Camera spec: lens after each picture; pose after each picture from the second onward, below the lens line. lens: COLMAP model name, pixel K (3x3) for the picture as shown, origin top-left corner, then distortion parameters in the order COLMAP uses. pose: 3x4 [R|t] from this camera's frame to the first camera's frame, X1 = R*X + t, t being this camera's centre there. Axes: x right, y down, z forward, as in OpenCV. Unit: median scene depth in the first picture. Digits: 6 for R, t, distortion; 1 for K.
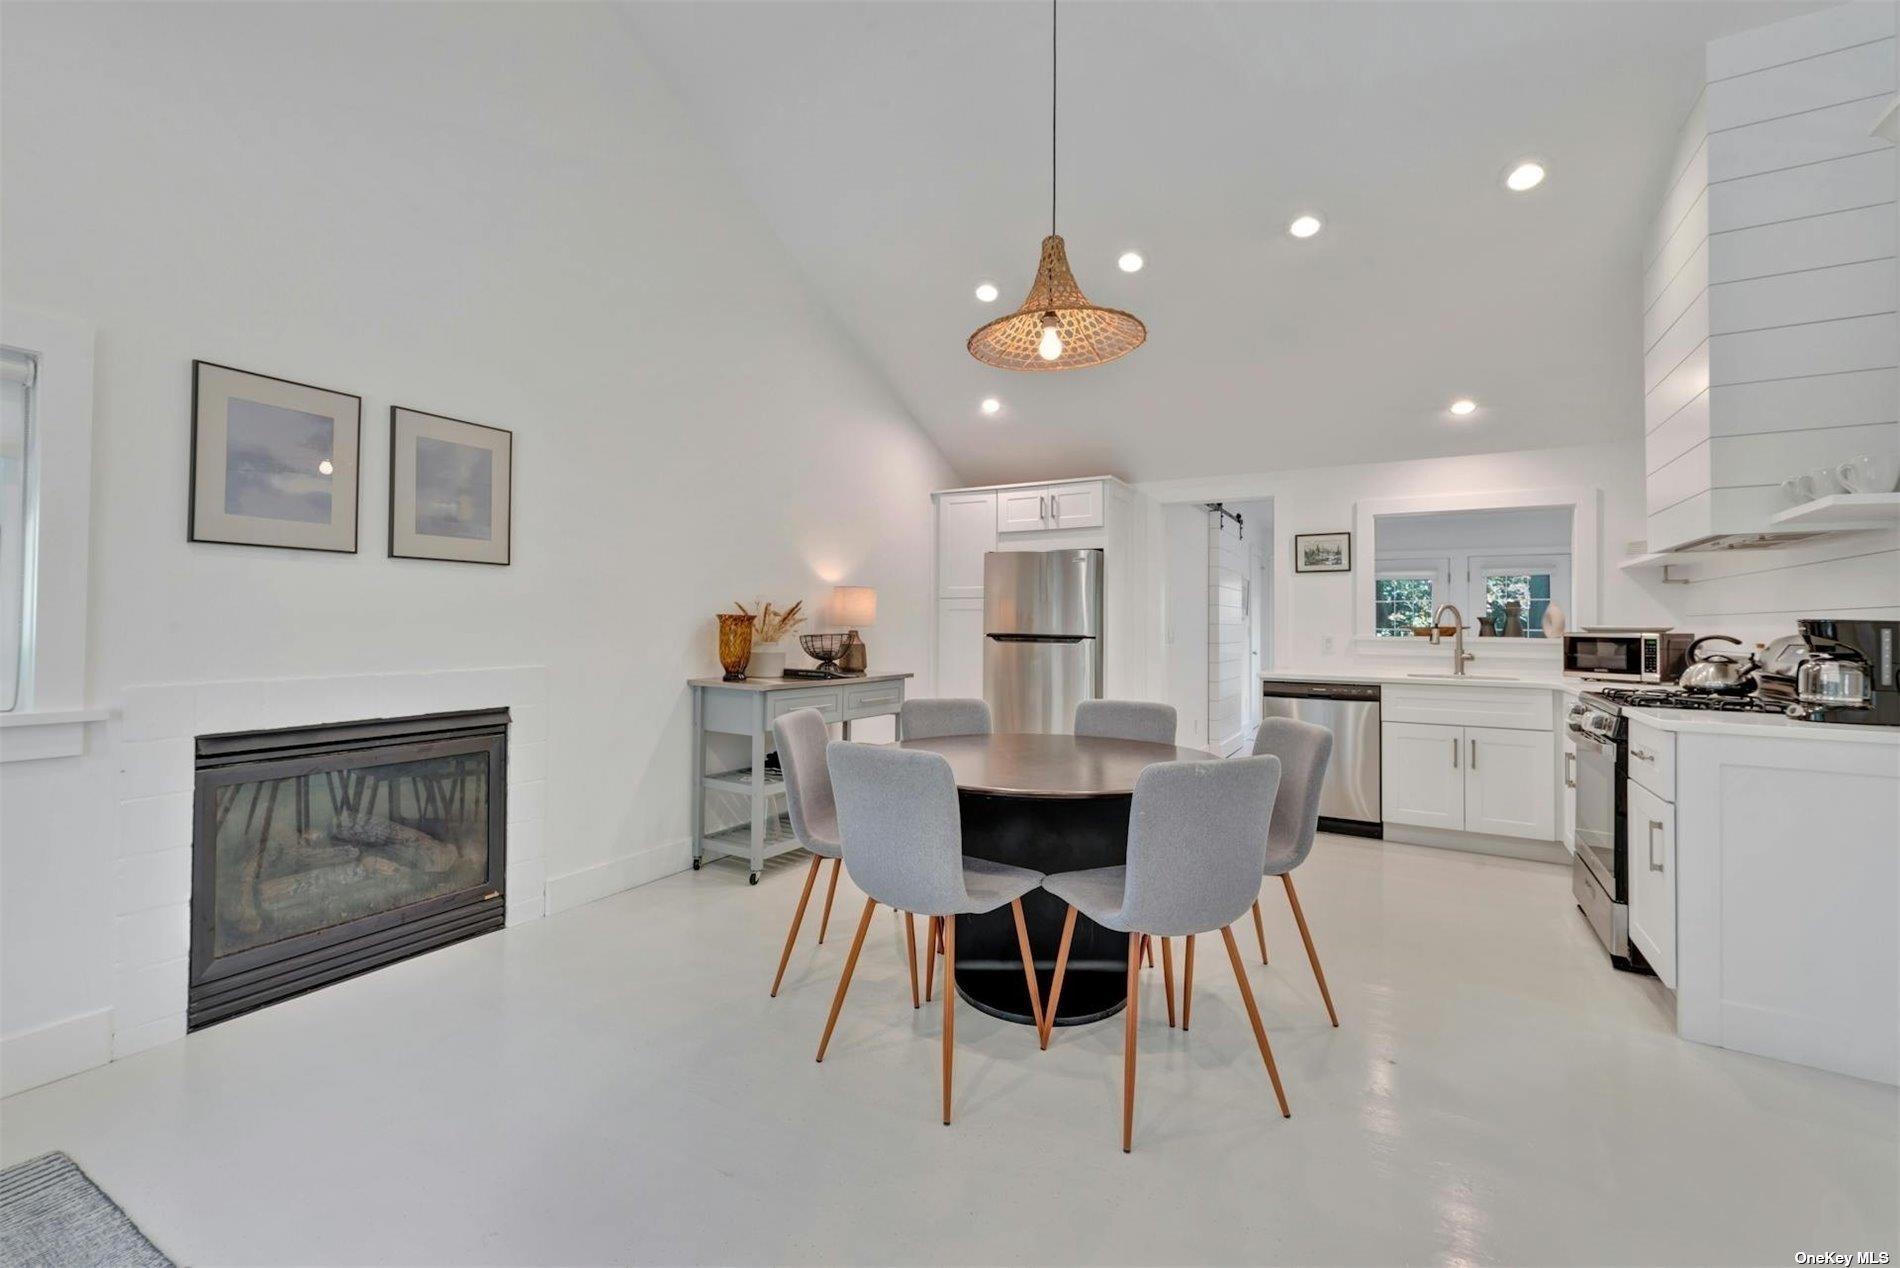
lens RADIAL K [[800.3, 0, 950.0], [0, 800.3, 634.0], [0, 0, 1]] dist [0.000494, 0.000192]
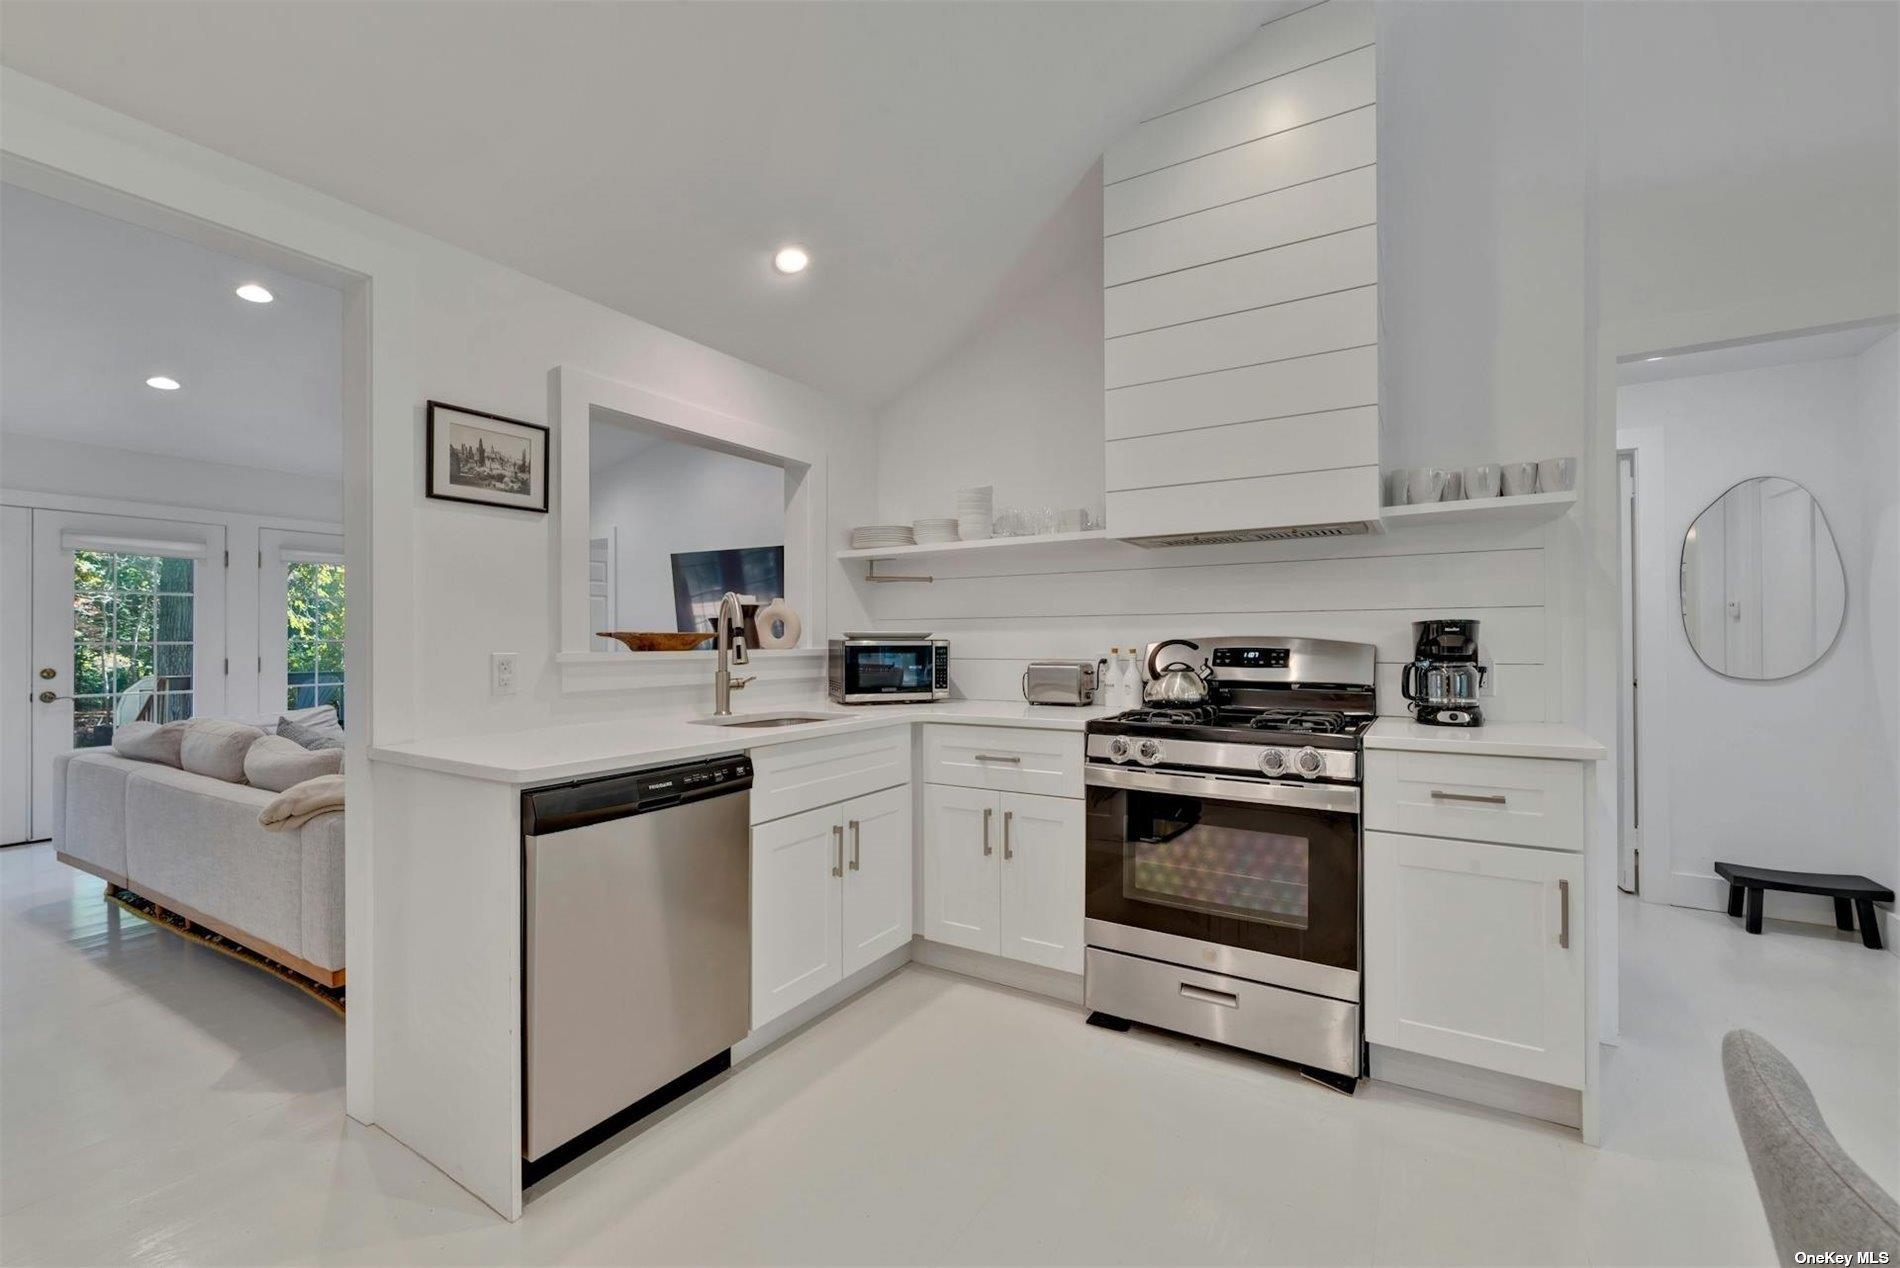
lens RADIAL K [[800.3, 0, 950.0], [0, 800.3, 634.0], [0, 0, 1]] dist [0.000494, 0.000192]
pose [[0.031197, -0.002513, 0.999510, 0.049369], [0.015199, 0.999882, 0.002040, -0.006495], [-0.999398, 0.015128, 0.031231, 0.787349]]
